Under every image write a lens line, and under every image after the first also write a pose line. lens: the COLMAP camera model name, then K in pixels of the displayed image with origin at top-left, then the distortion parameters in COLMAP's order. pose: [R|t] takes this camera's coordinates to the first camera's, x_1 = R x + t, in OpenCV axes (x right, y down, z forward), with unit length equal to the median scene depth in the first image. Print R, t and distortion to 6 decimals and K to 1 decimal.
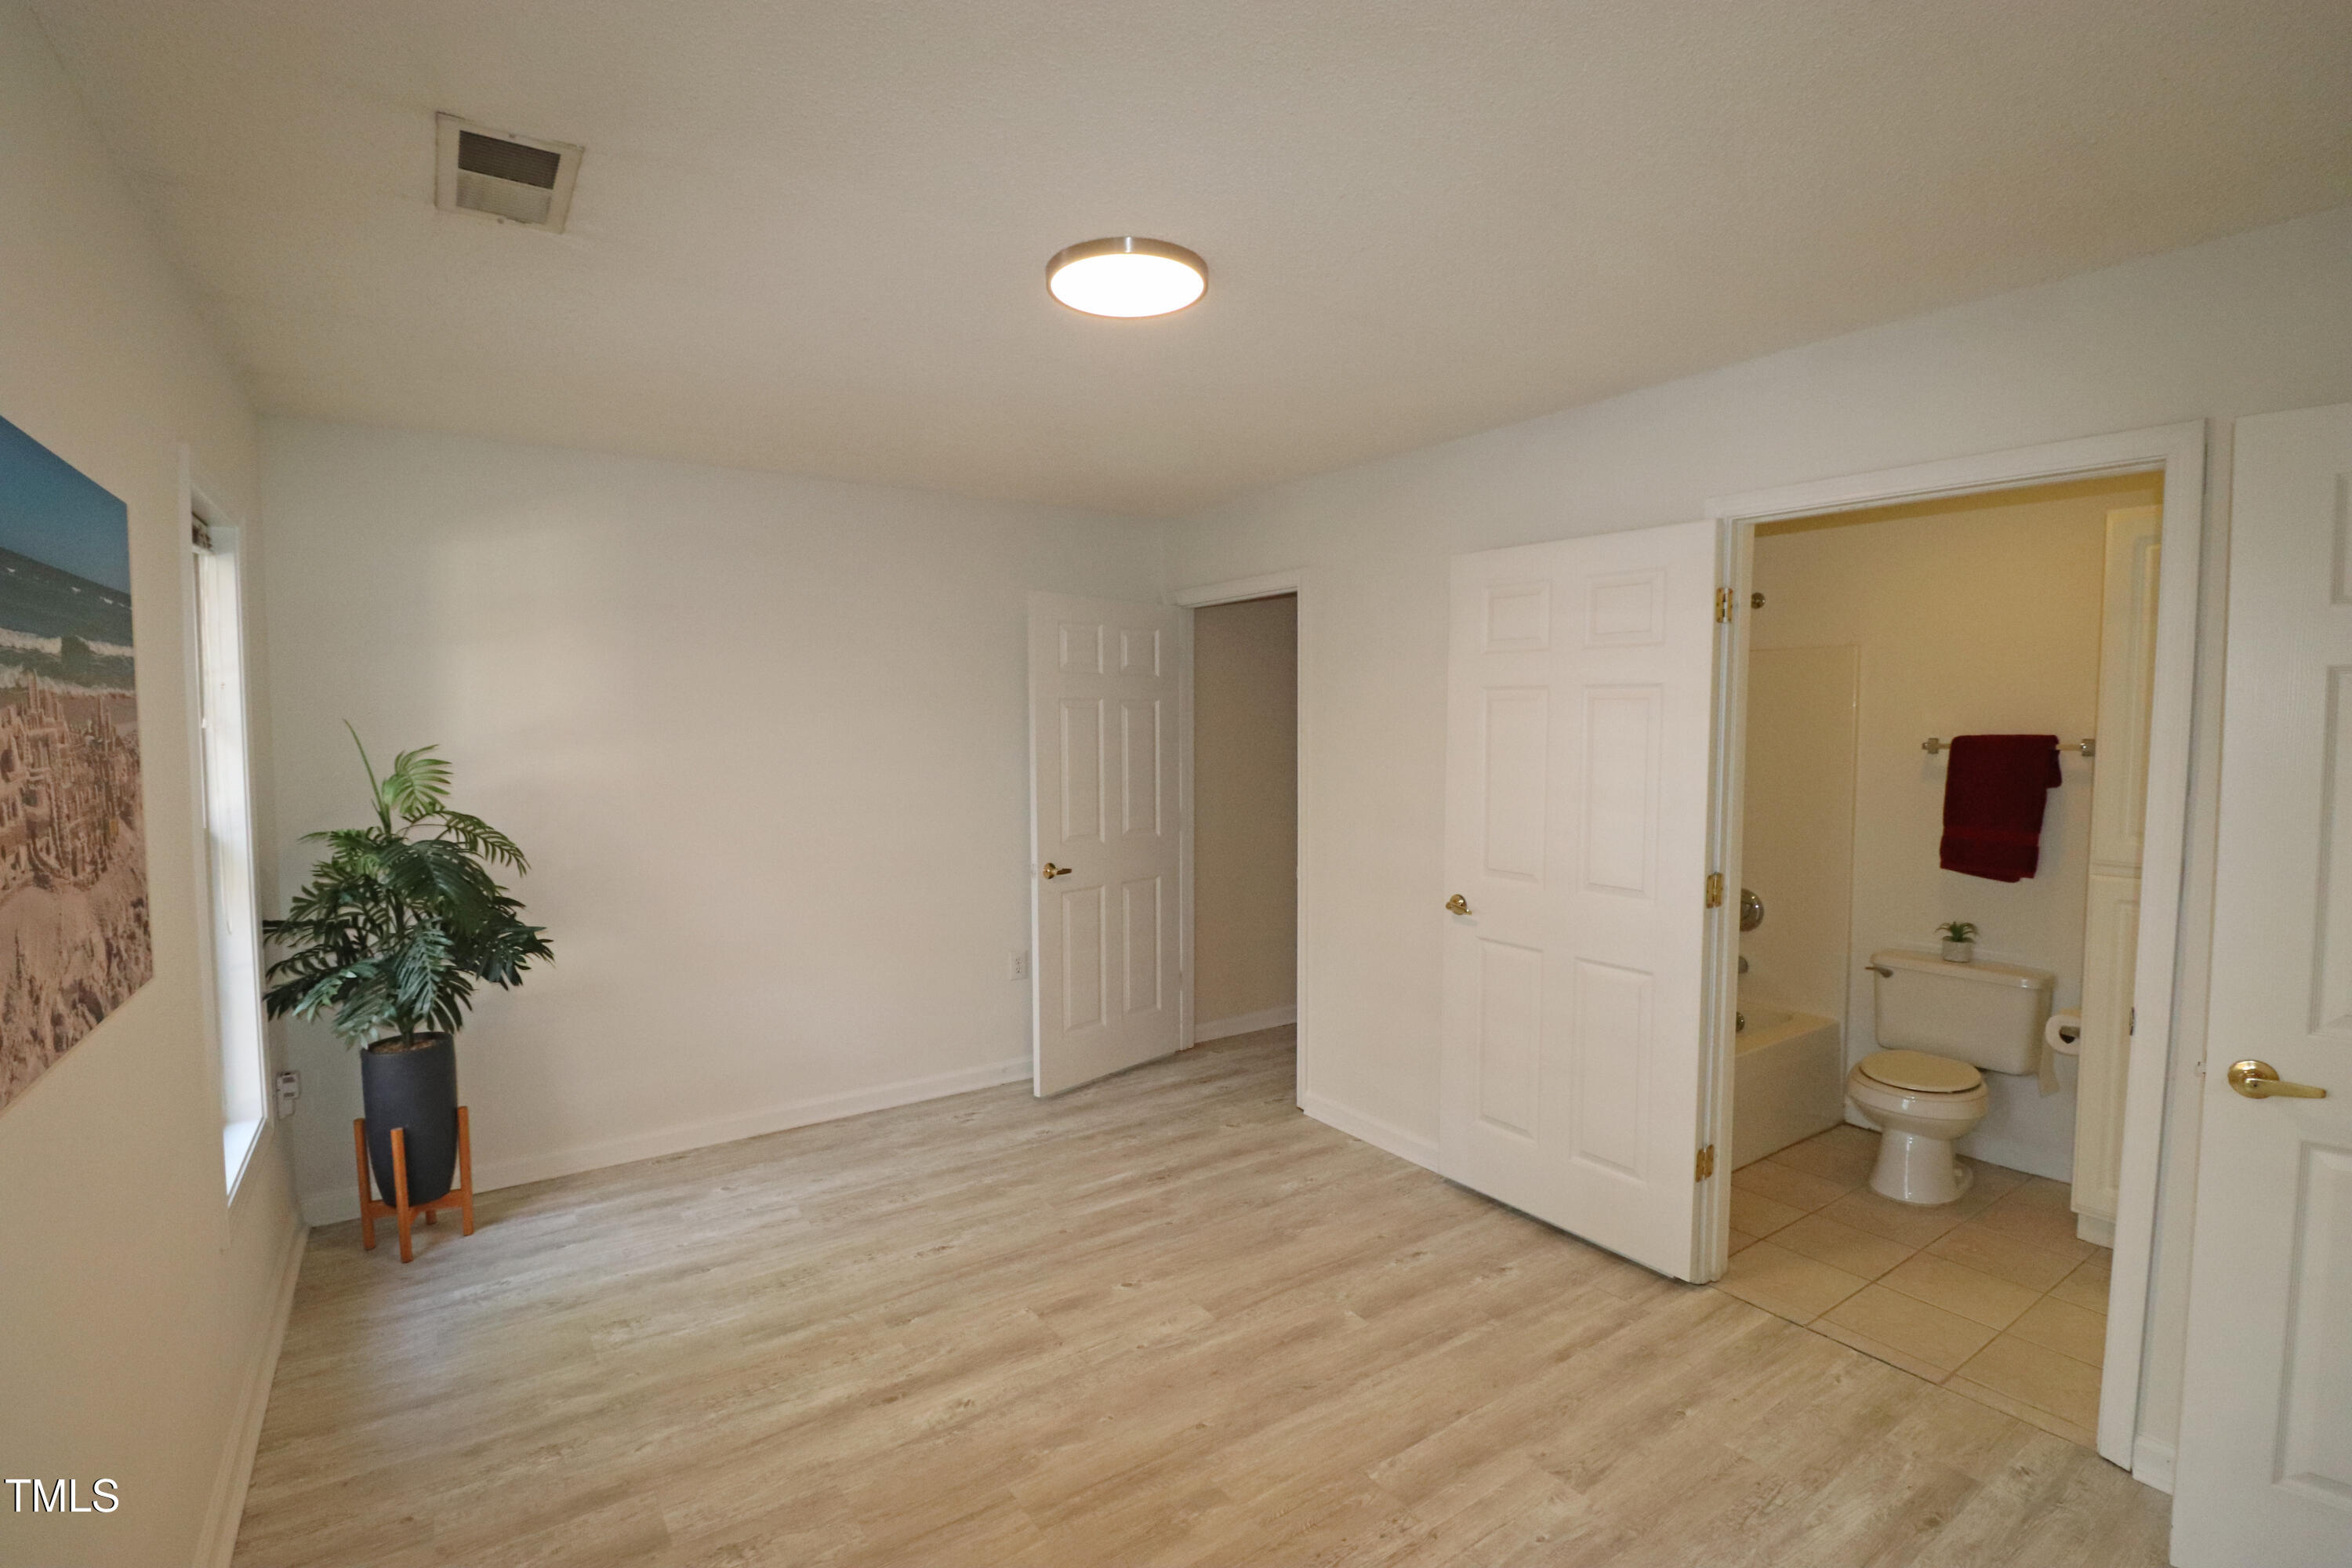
lens RADIAL K [[1082.5, 0, 1159.1], [0, 1082.5, 790.0], [0, 0, 1]] dist [-0.009897, -0.007542]
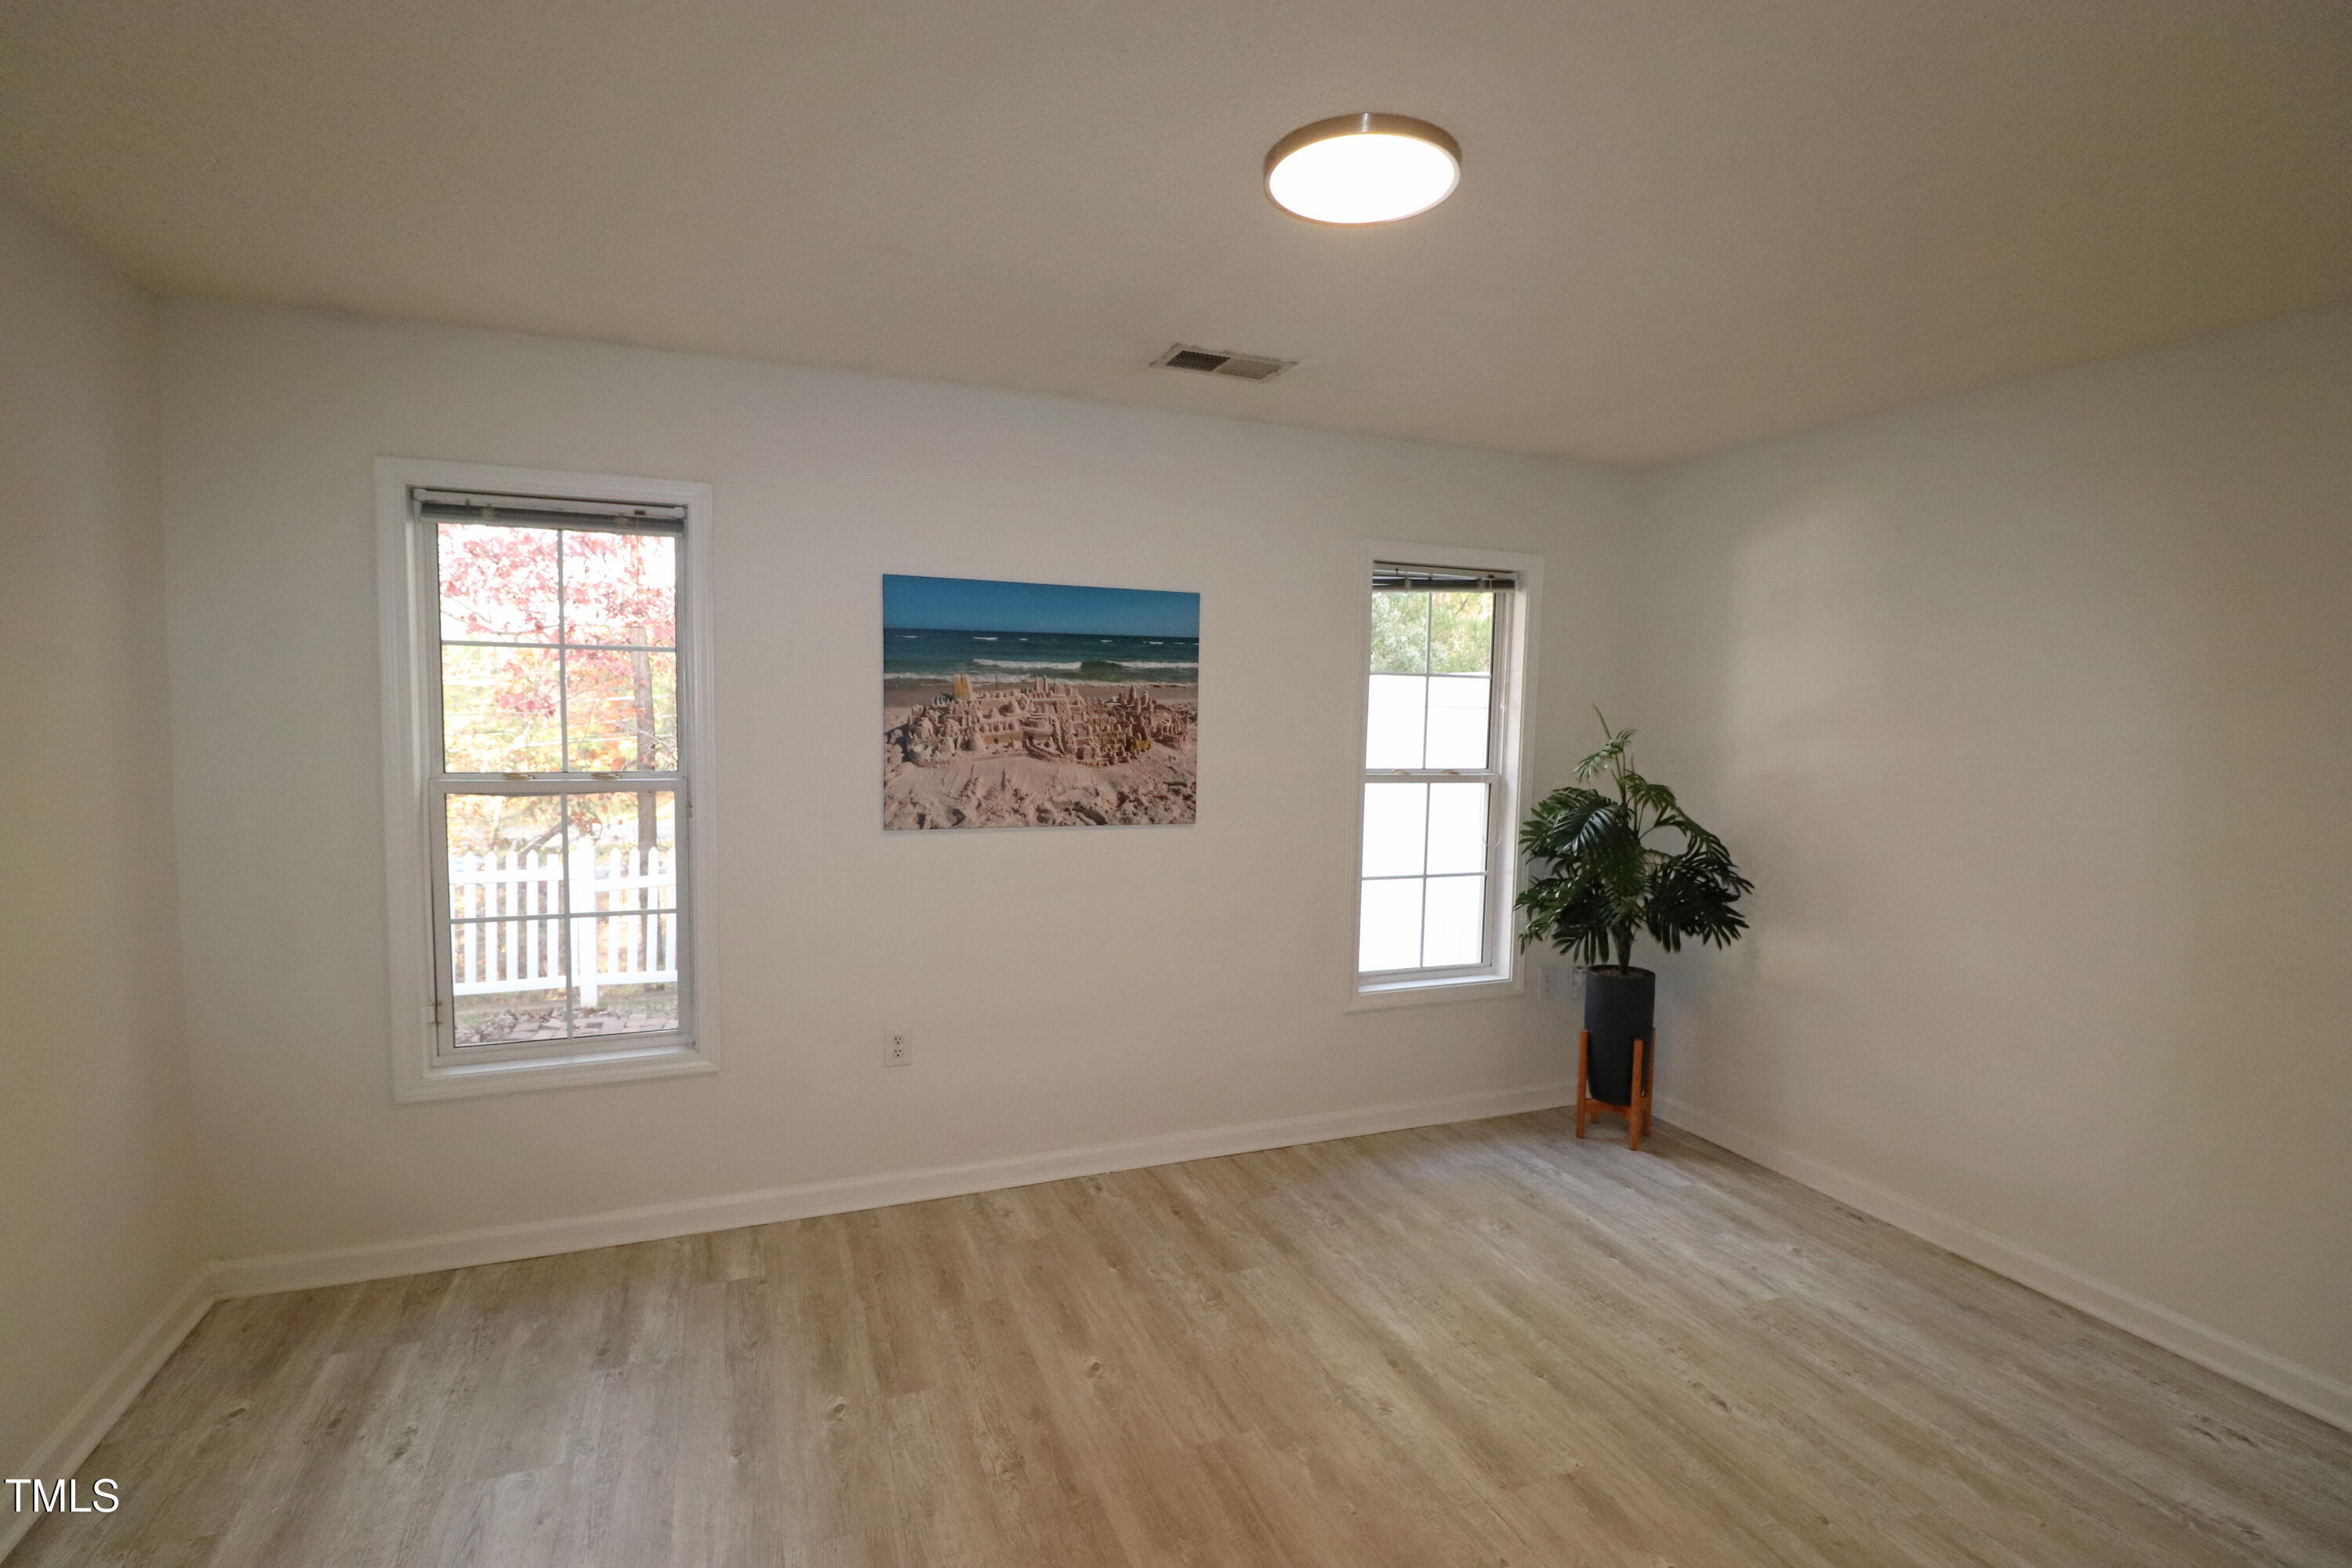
lens RADIAL K [[1082.5, 0, 1192.1], [0, 1082.5, 783.2], [0, 0, 1]] dist [-0.009897, -0.007542]
pose [[-0.211039, 0.071789, -0.974838, 0.499787], [-0.075539, 0.993119, 0.089488, -0.046091], [0.974554, 0.092523, -0.204164, 0.631226]]
